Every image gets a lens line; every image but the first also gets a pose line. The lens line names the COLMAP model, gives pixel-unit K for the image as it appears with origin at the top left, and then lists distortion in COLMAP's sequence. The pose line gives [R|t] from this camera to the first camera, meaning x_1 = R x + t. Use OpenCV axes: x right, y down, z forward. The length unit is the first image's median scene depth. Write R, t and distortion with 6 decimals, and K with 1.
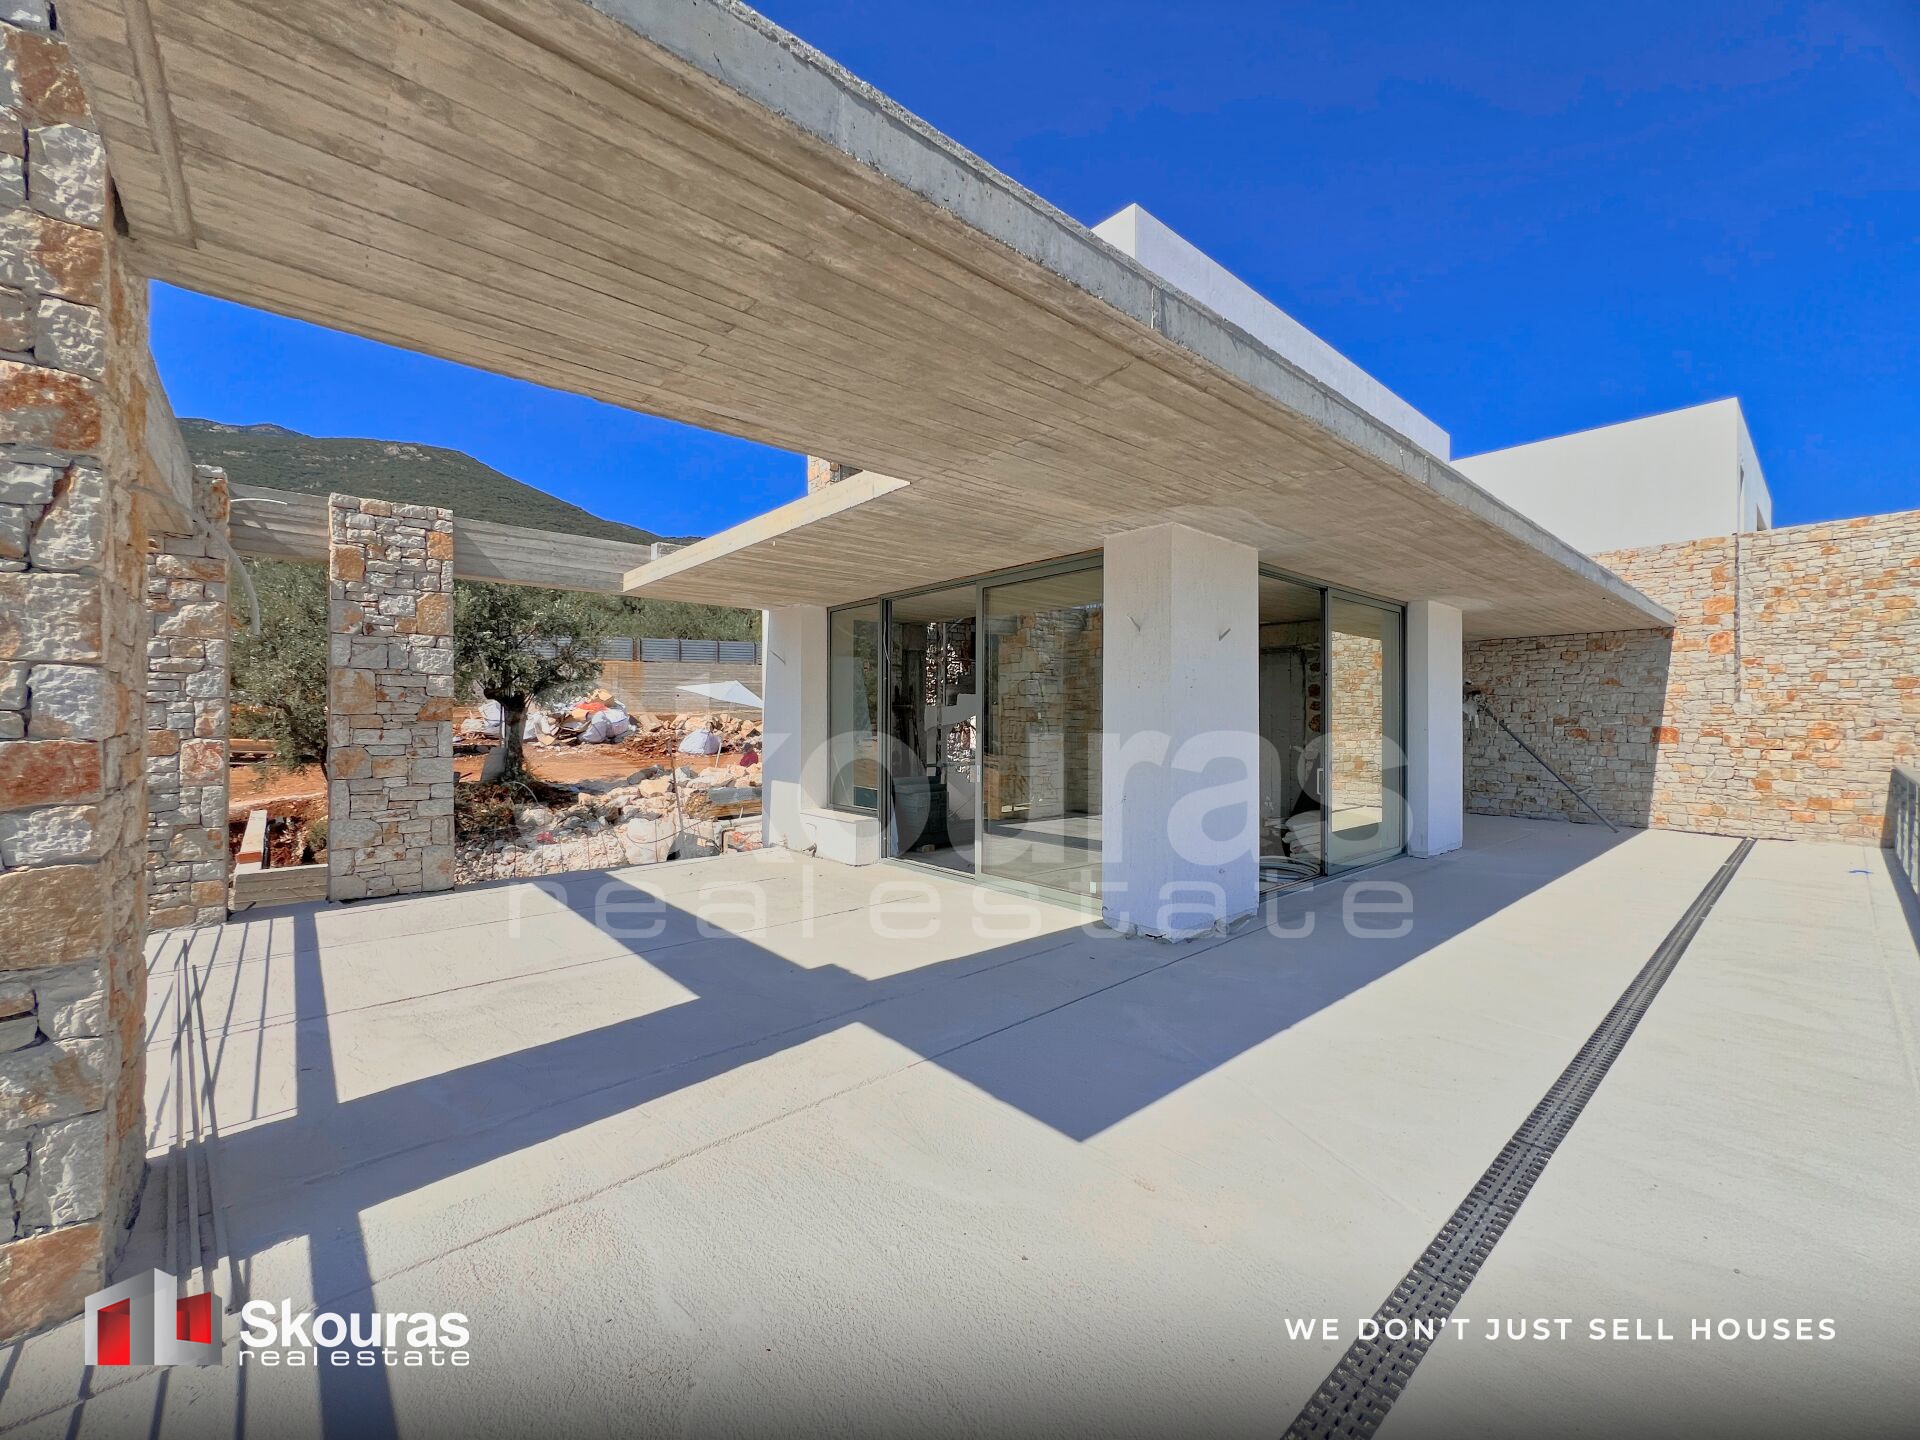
lens RADIAL K [[767.3, 0, 956.1], [0, 767.3, 715.5], [0, 0, 1]] dist [-0.000498, 0.000069]
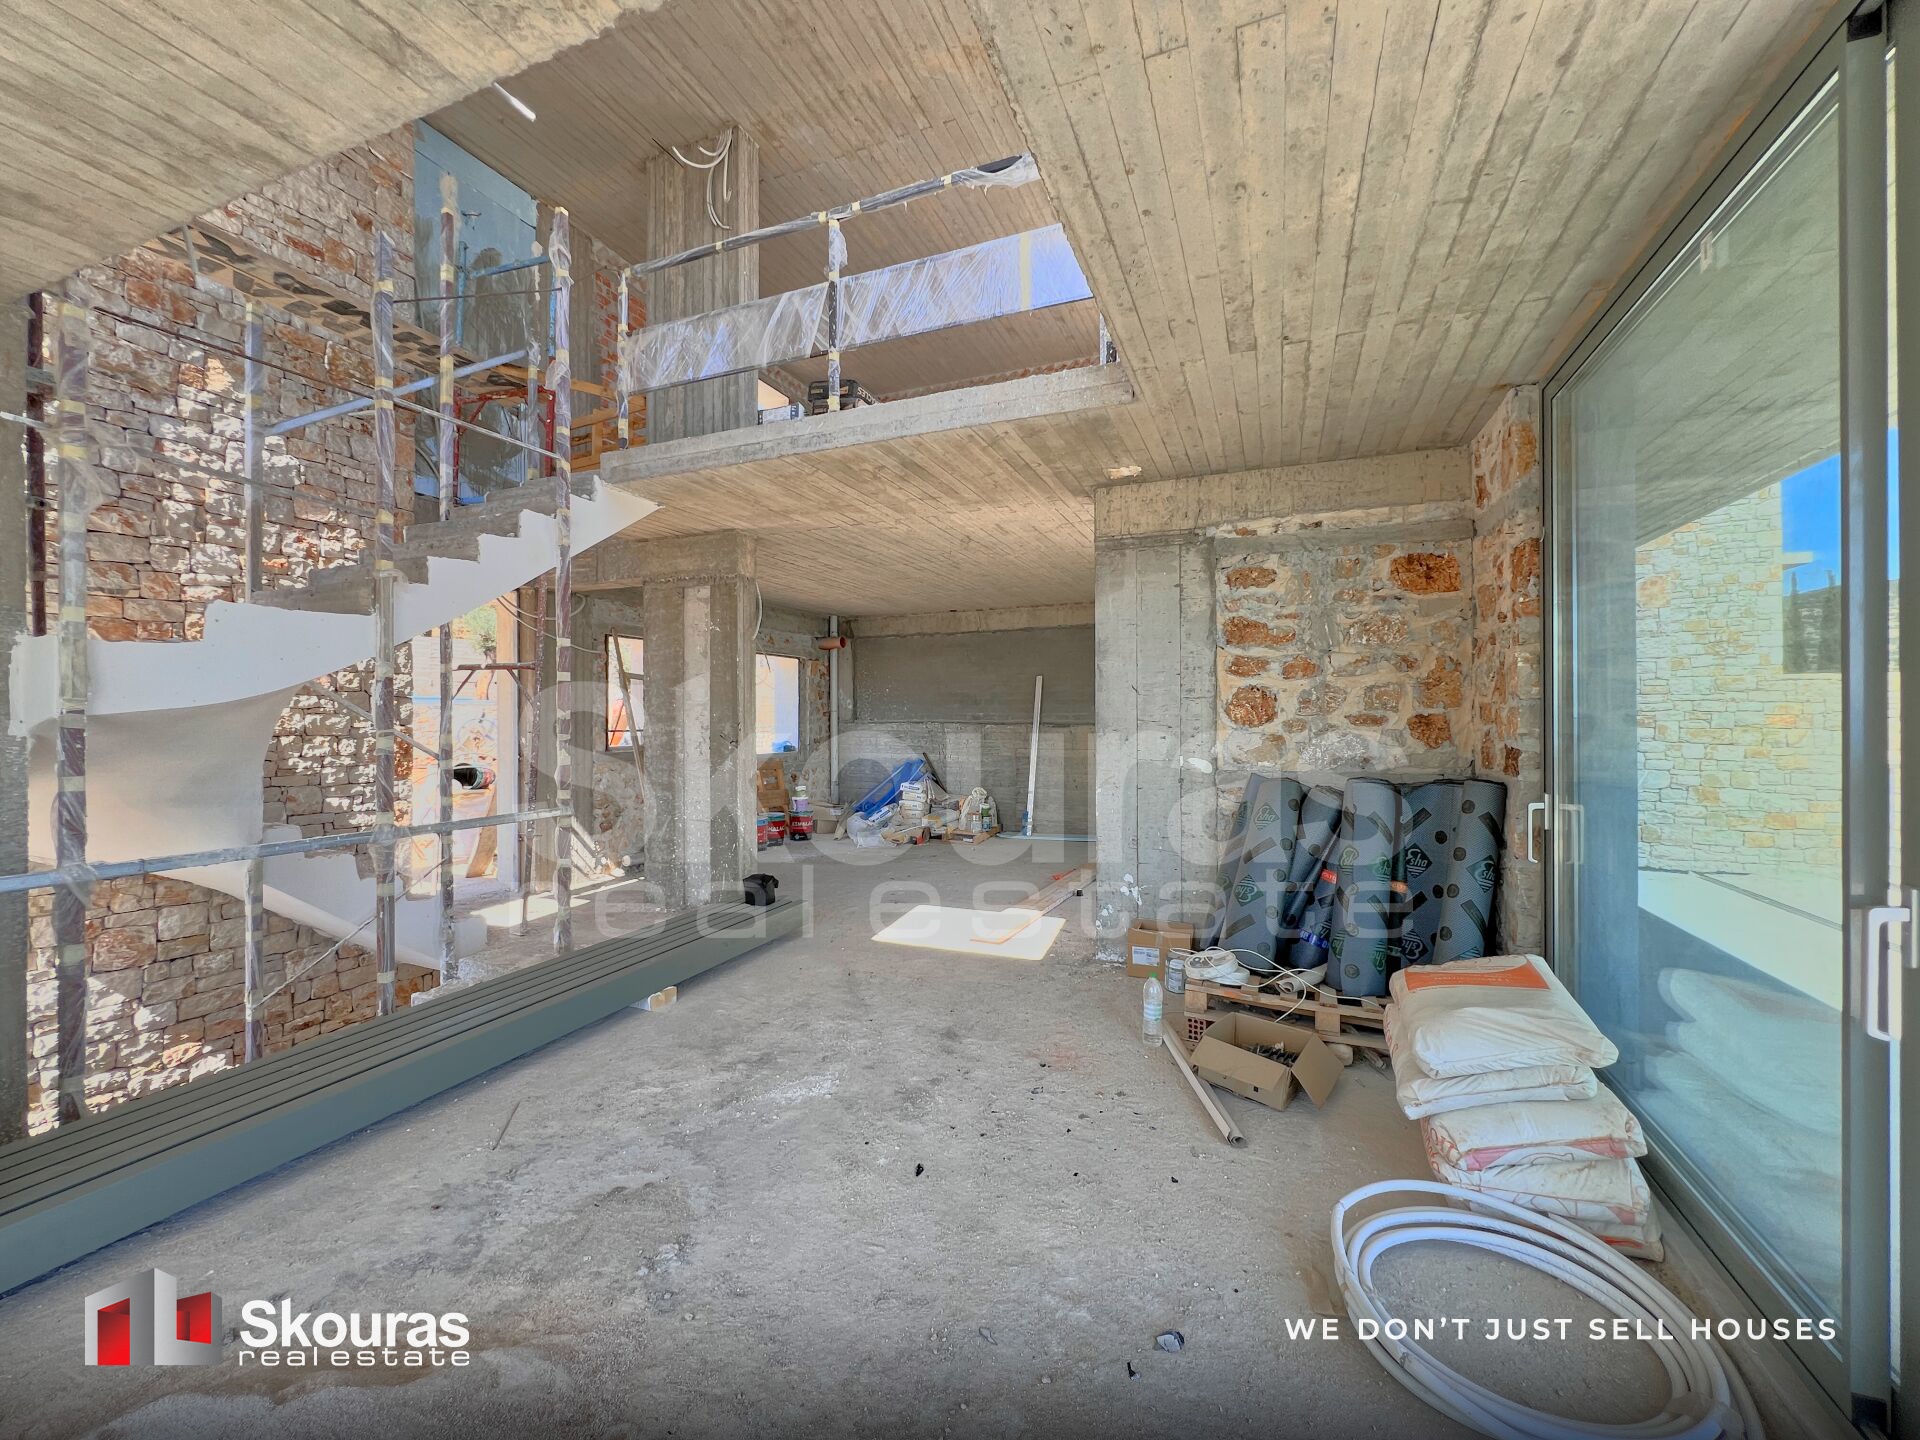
lens RADIAL K [[771.2, 0, 958.6], [0, 771.2, 716.7], [0, 0, 1]] dist [0.000007, -0.000174]
pose [[0.895718, -0.004280, 0.444603, 0.275634], [0.002479, 0.999986, 0.004632, 0.029682], [-0.444616, -0.003047, 0.895716, 1.450456]]
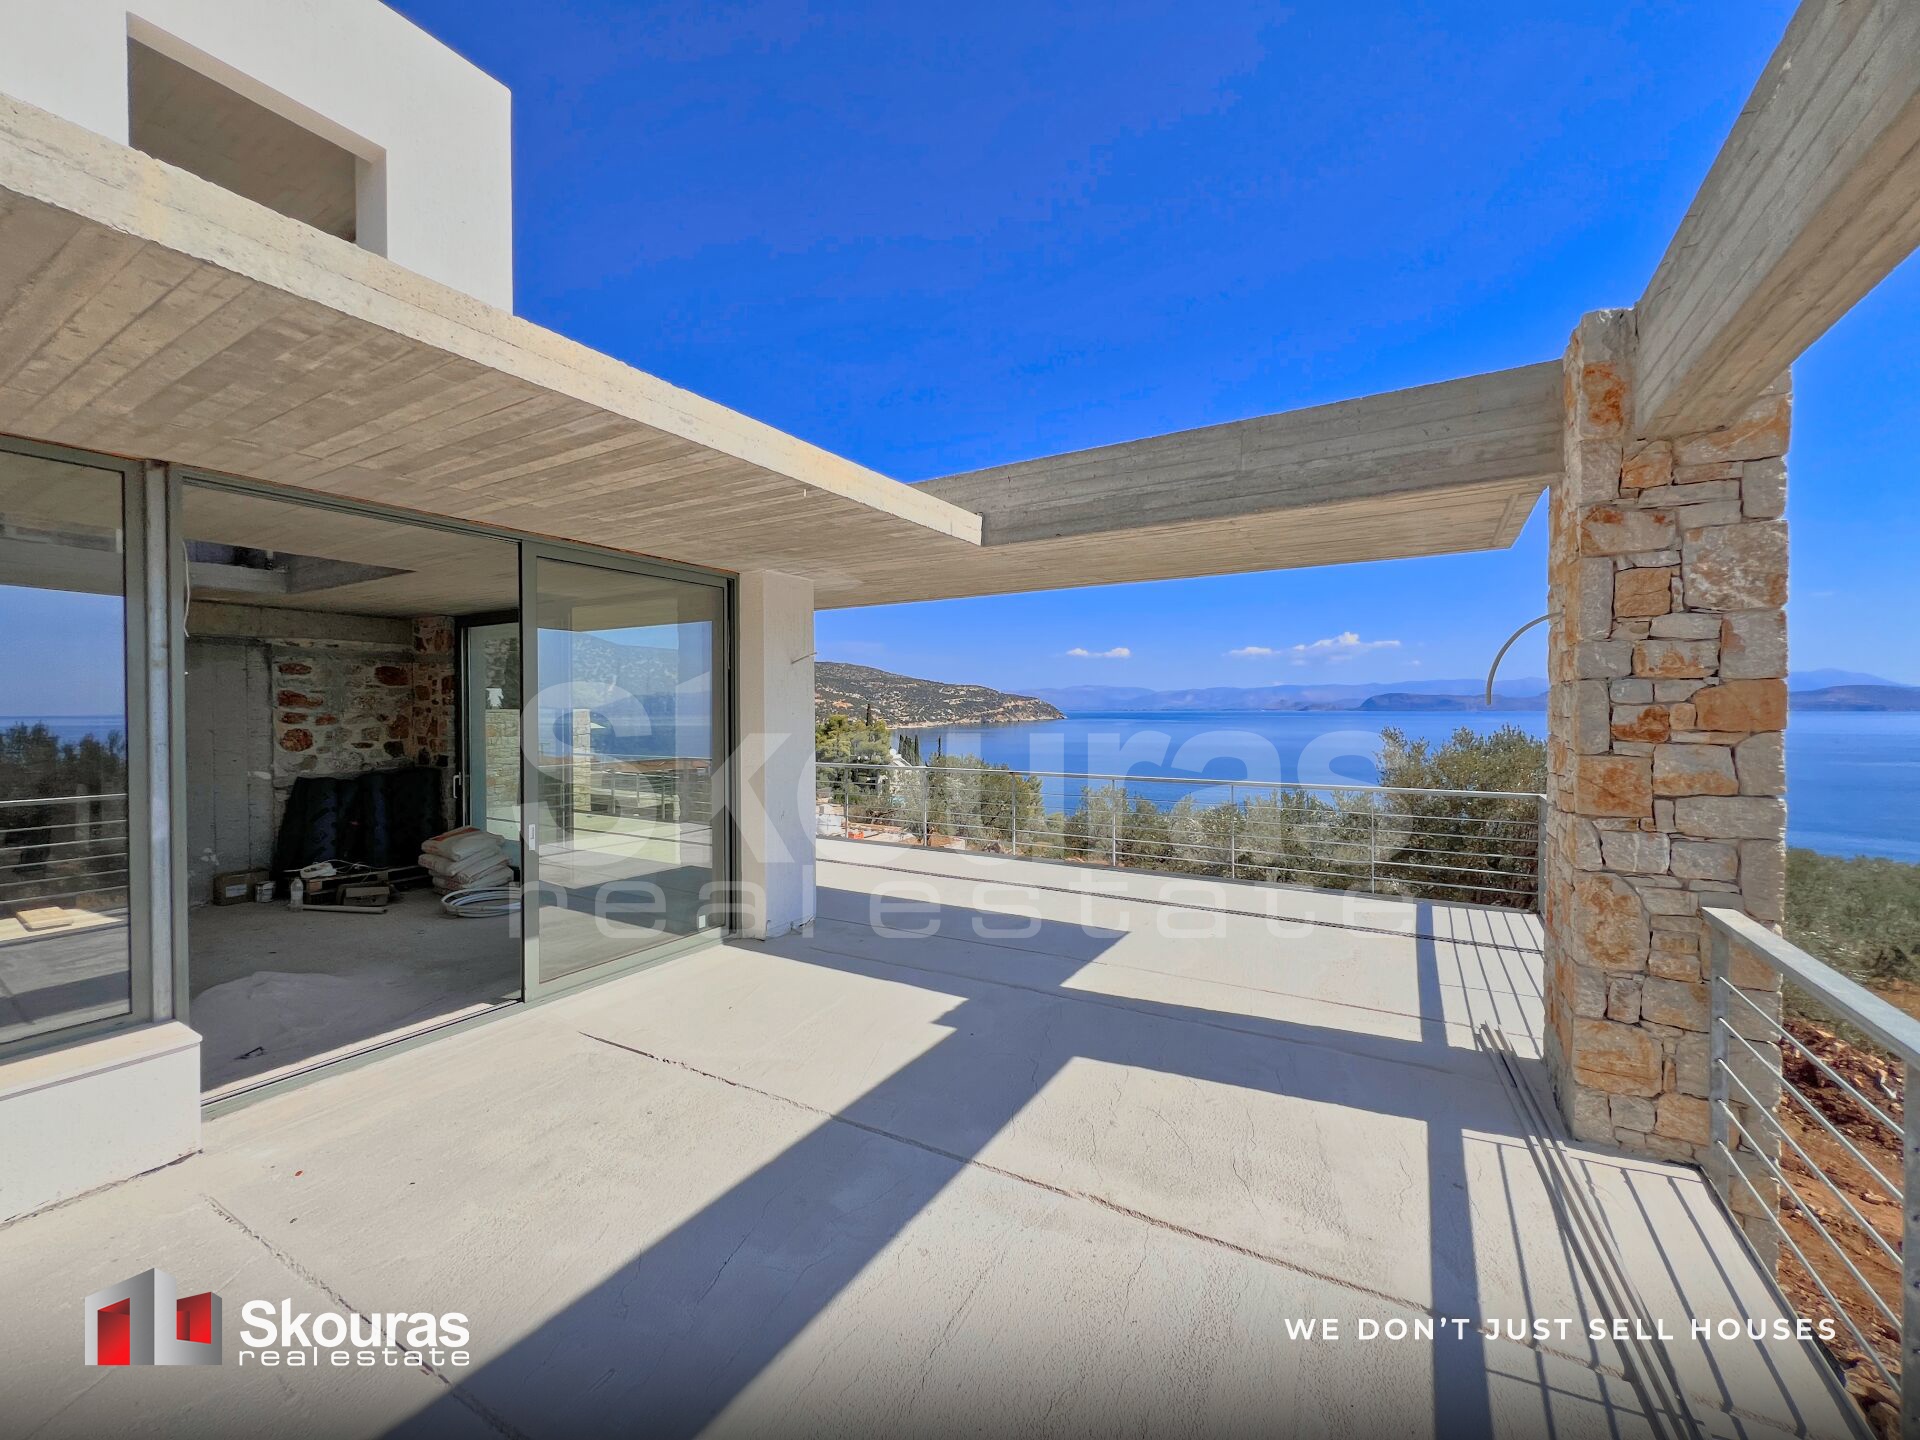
lens RADIAL K [[767.3, 0, 956.1], [0, 767.3, 715.5], [0, 0, 1]] dist [-0.000498, 0.000069]
pose [[-0.311377, -0.011221, 0.950220, -1.050109], [-0.002215, 0.999936, 0.011082, -0.054211], [-0.950284, 0.001345, -0.311382, 1.275000]]
